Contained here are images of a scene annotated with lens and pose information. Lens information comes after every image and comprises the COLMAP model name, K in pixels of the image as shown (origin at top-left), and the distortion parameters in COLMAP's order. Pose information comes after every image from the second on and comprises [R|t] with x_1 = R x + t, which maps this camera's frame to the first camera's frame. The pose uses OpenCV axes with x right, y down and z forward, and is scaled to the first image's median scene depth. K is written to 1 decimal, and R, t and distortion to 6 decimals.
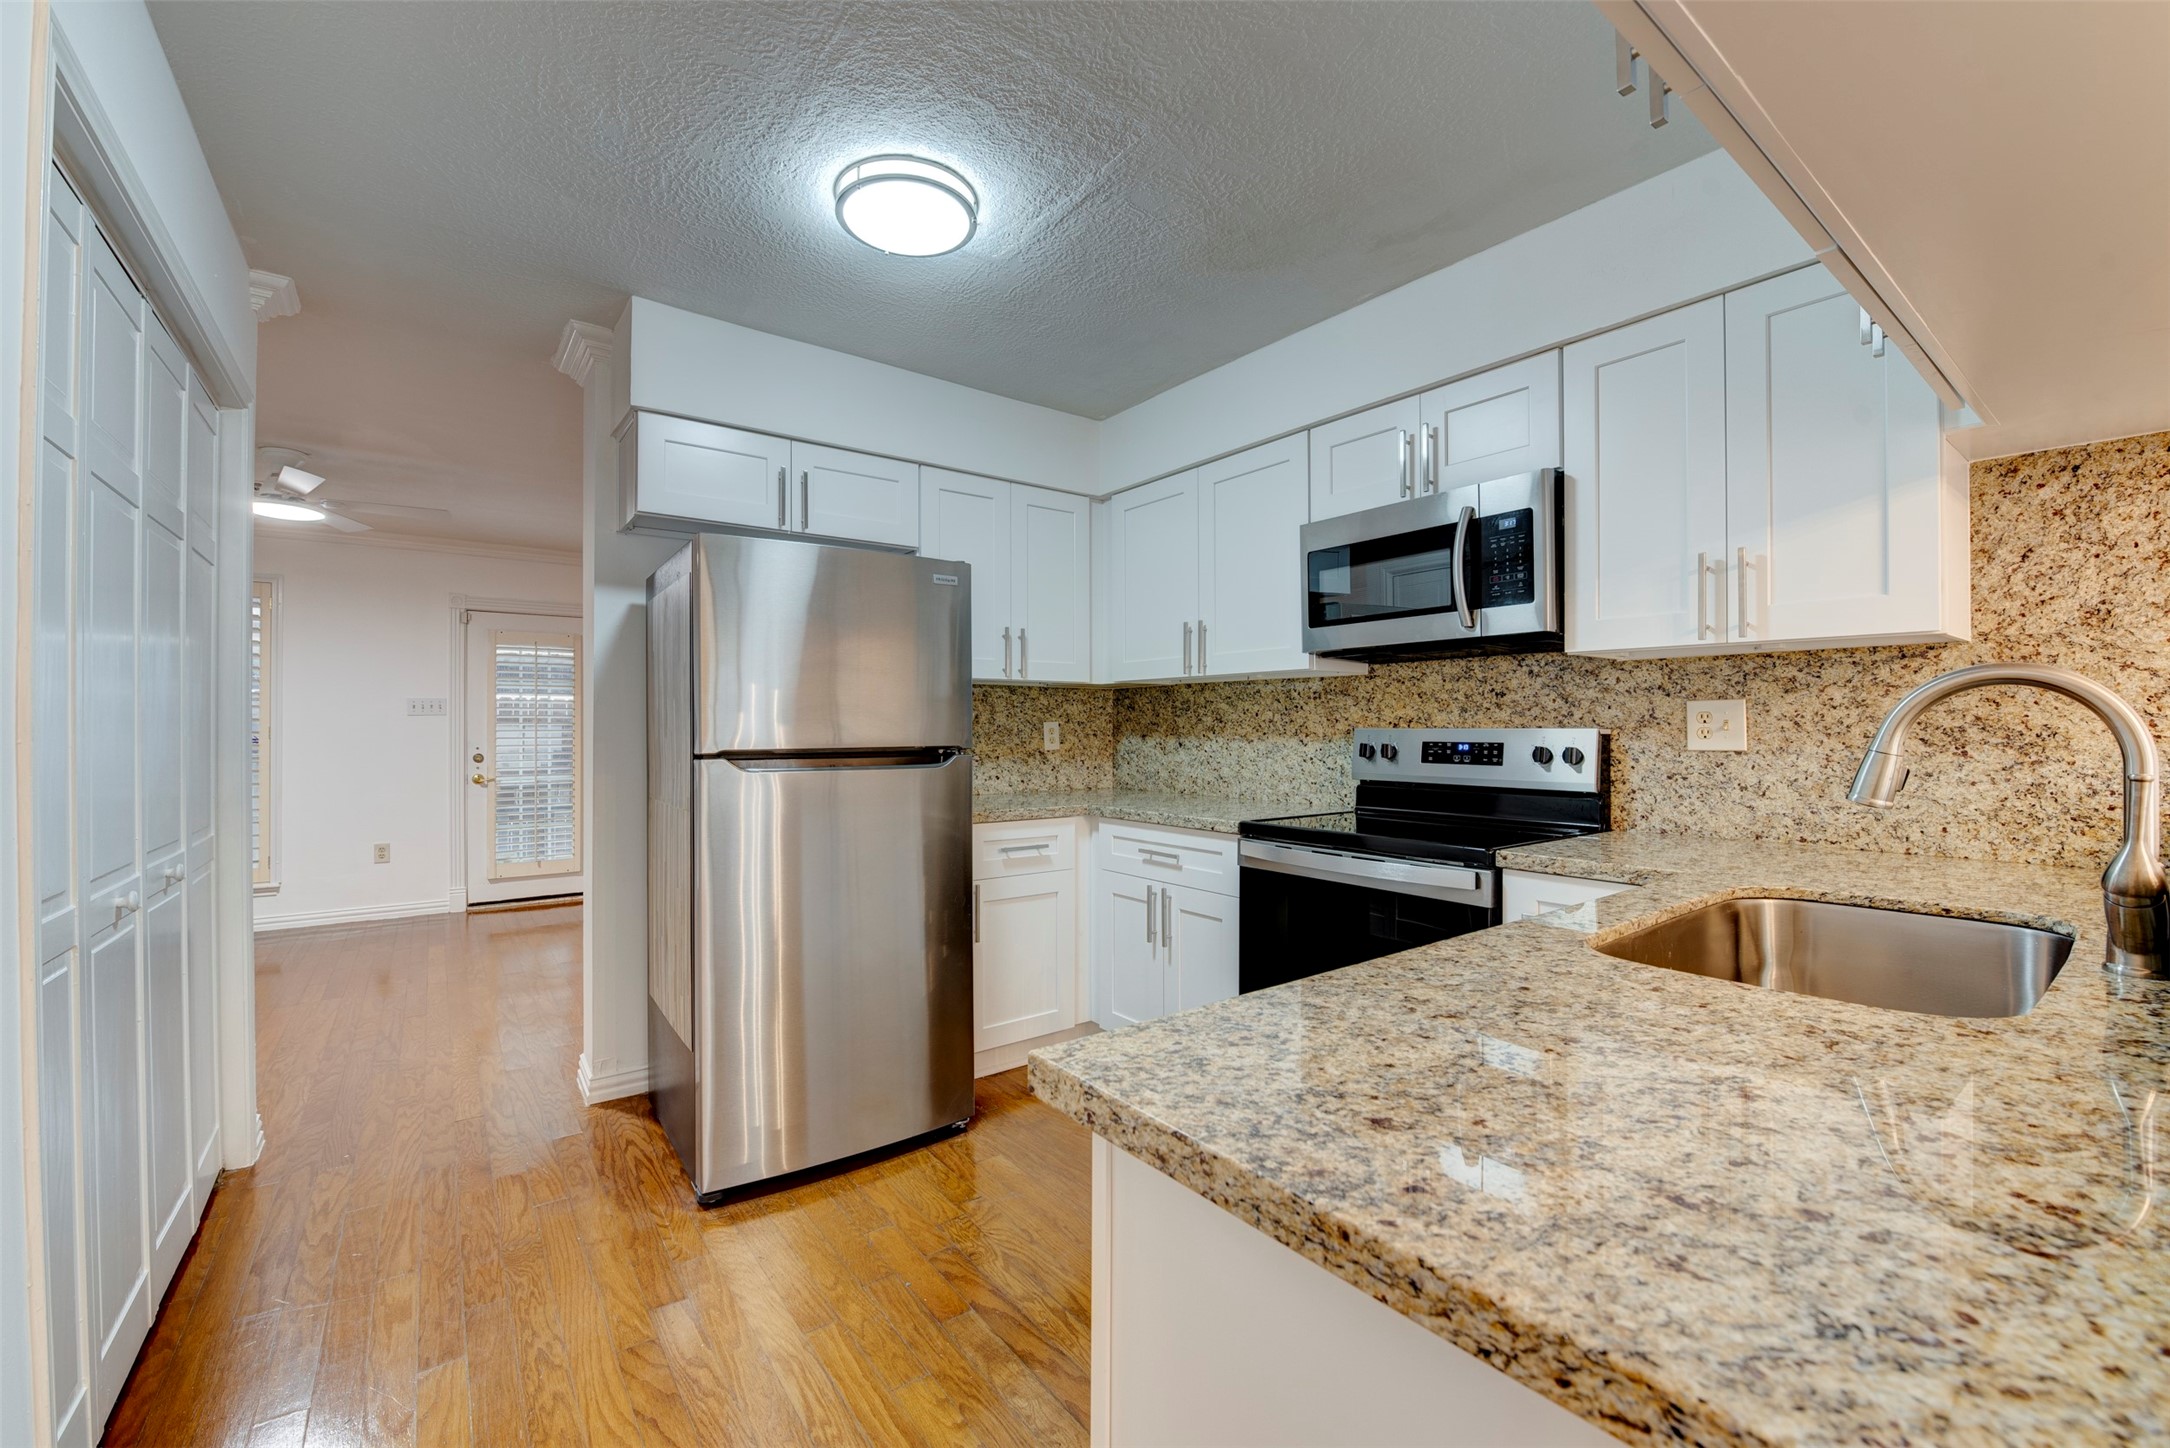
lens RADIAL K [[866.9, 0, 1083.7], [0, 866.9, 725.3], [0, 0, 1]] dist [-0.017273, -0.001017]
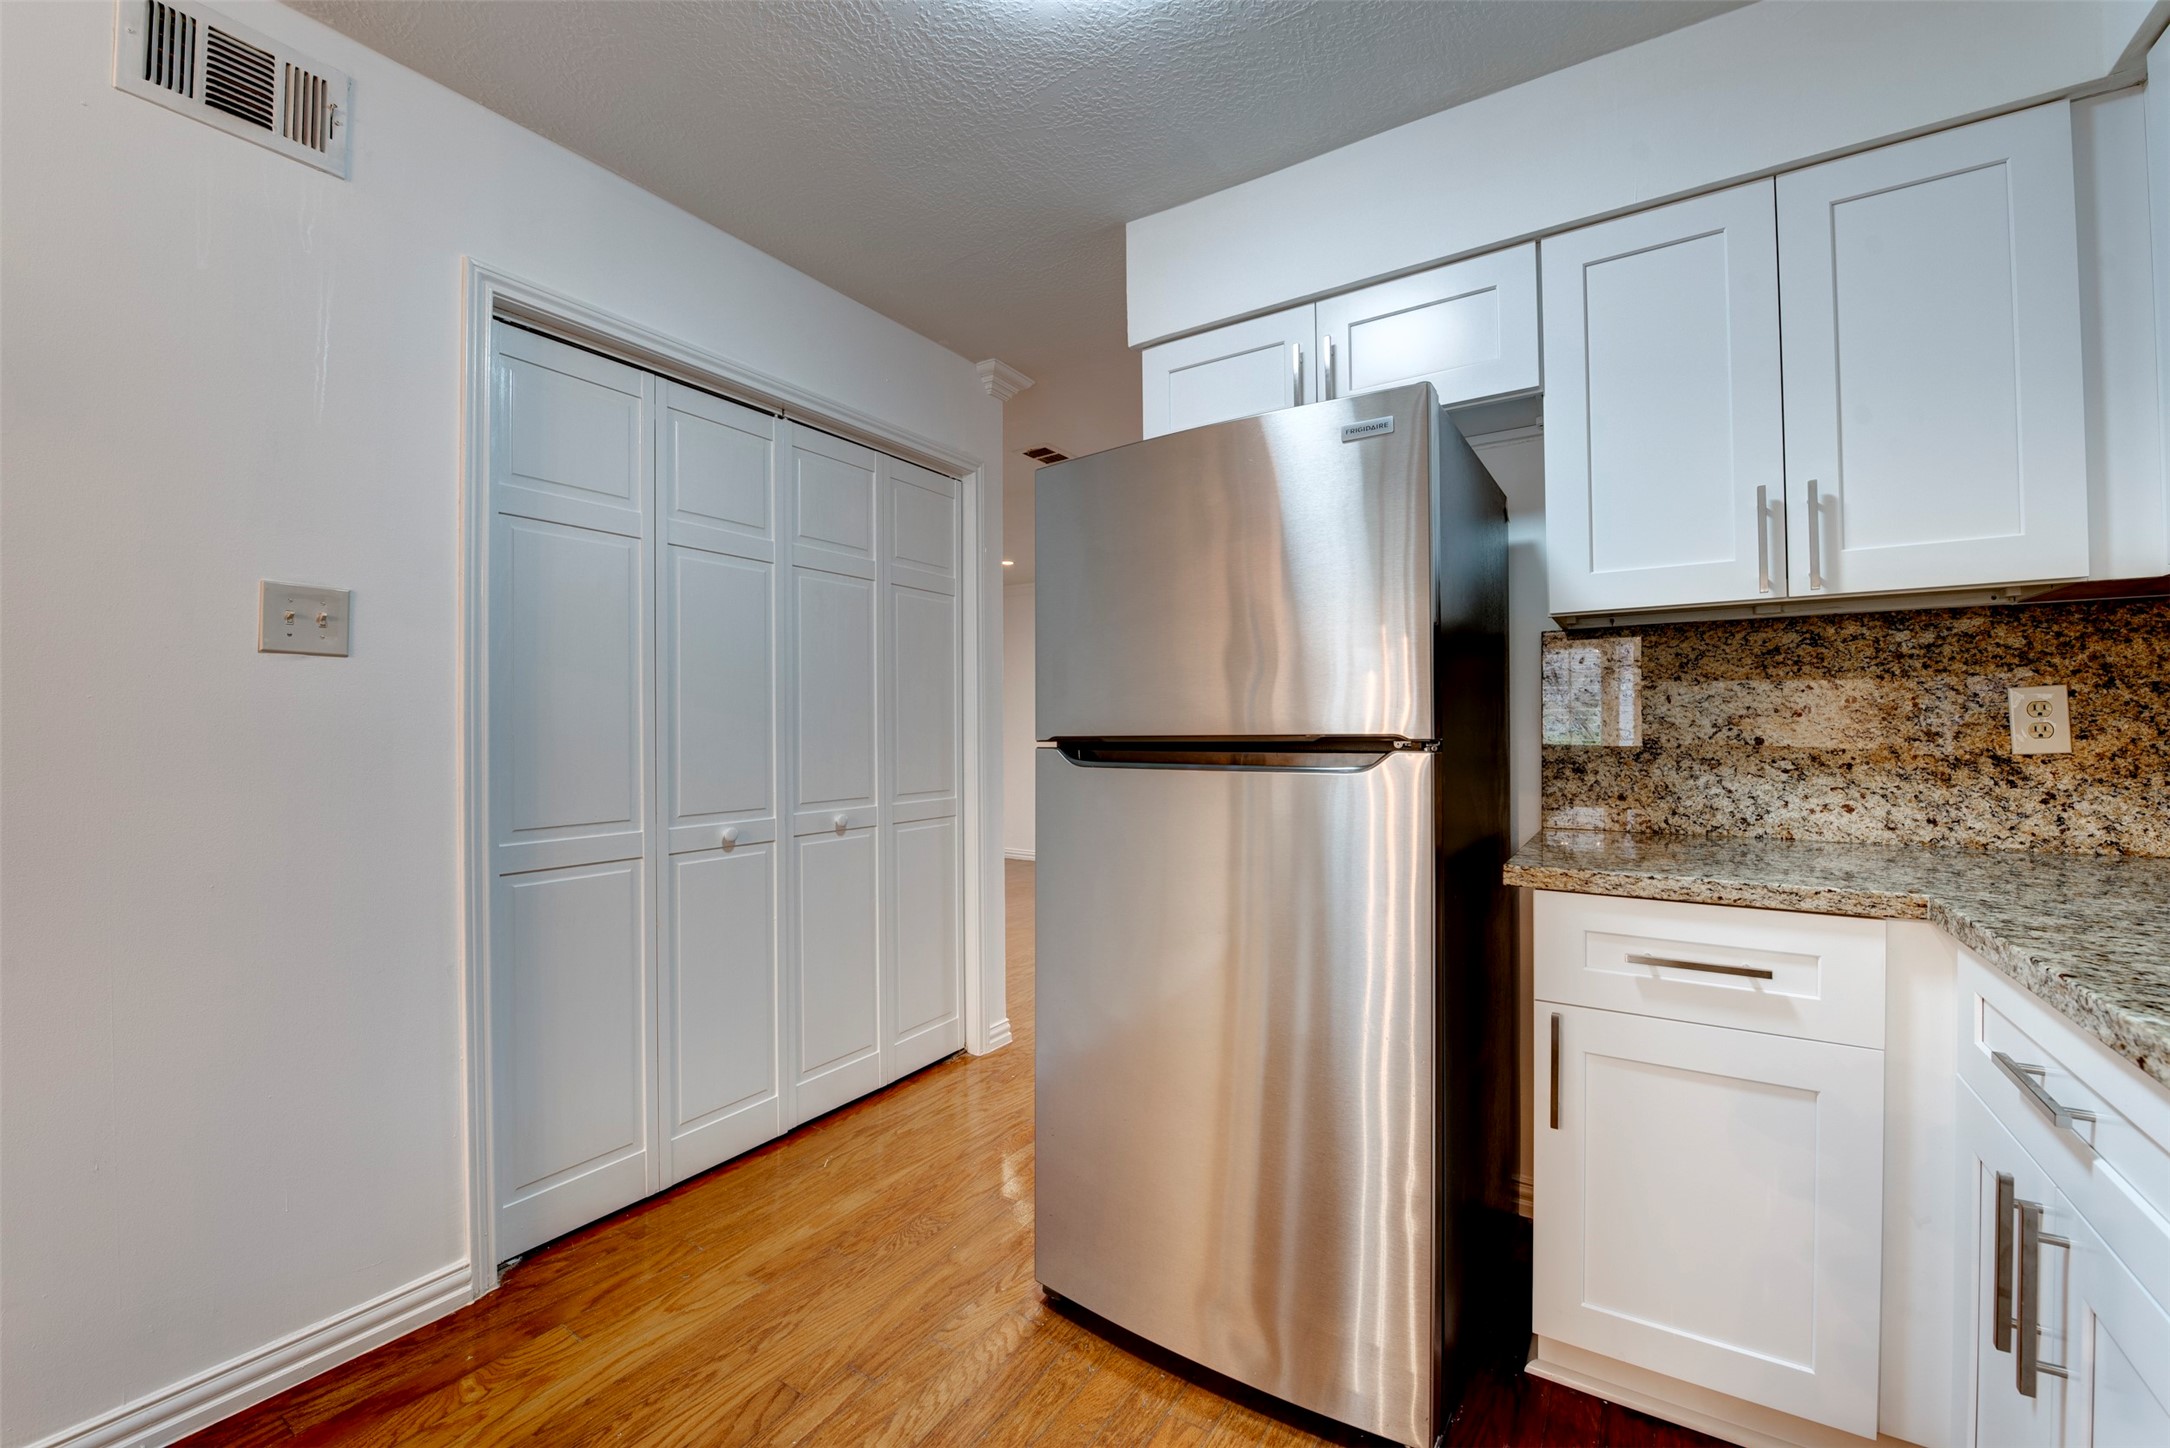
lens RADIAL K [[866.9, 0, 1083.7], [0, 866.9, 725.3], [0, 0, 1]] dist [-0.017273, -0.001017]
pose [[0.338600, -0.006378, -0.940909, 0.299634], [0.010356, 0.999942, -0.003052, 0.017773], [0.940873, -0.008711, 0.338646, 0.674868]]
